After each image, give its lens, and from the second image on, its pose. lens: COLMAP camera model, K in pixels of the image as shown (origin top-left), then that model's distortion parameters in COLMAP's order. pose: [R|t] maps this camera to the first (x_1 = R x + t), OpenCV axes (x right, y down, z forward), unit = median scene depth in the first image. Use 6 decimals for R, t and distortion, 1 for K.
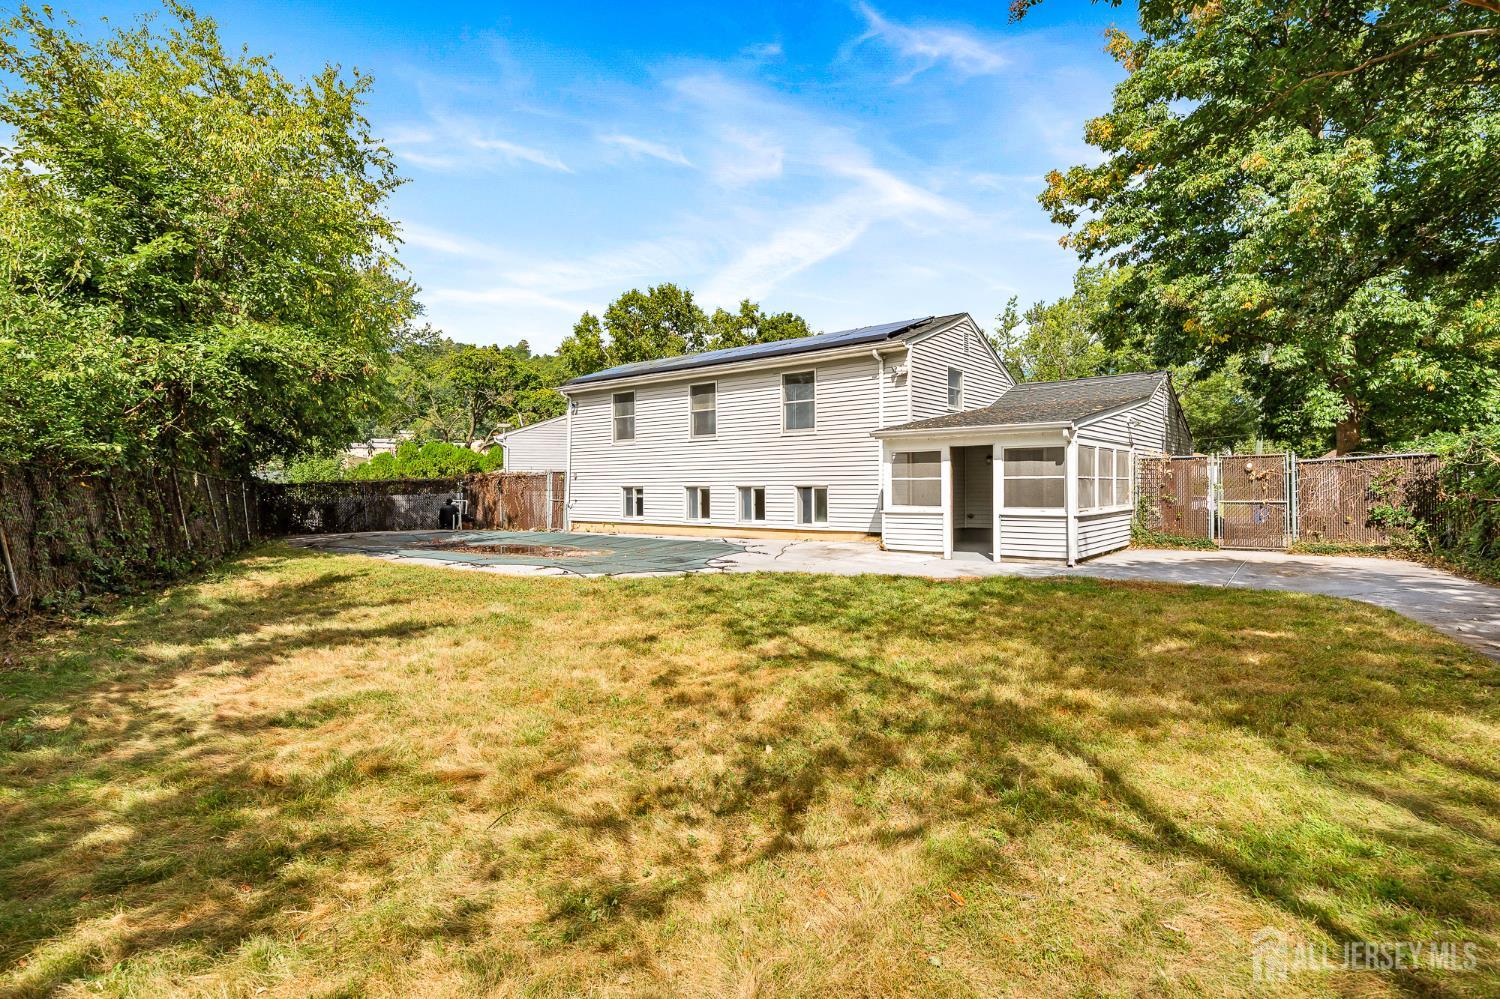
lens RADIAL K [[747.3, 0, 750.0], [0, 747.3, 499.5], [0, 0, 1]] dist [-0.000965, 0.000458]
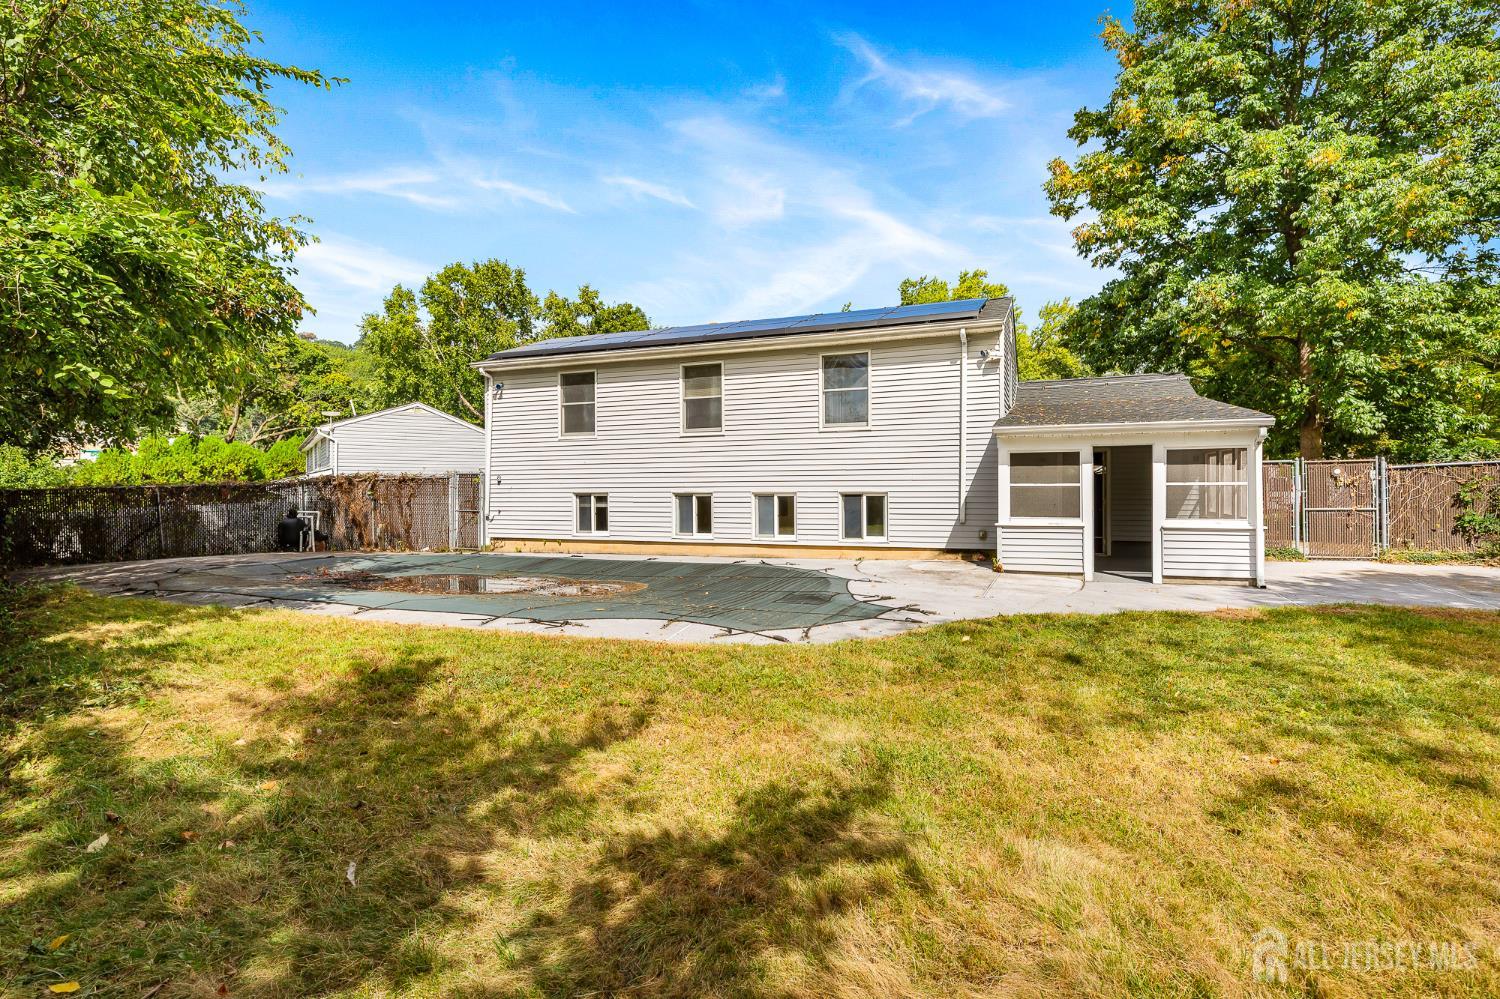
lens RADIAL K [[747.3, 0, 750.0], [0, 747.3, 499.5], [0, 0, 1]] dist [-0.000965, 0.000458]
pose [[0.956999, -0.004649, 0.290054, -0.220950], [0.005804, 0.999978, -0.003123, -0.007307], [-0.290033, 0.004672, 0.957005, 0.203237]]
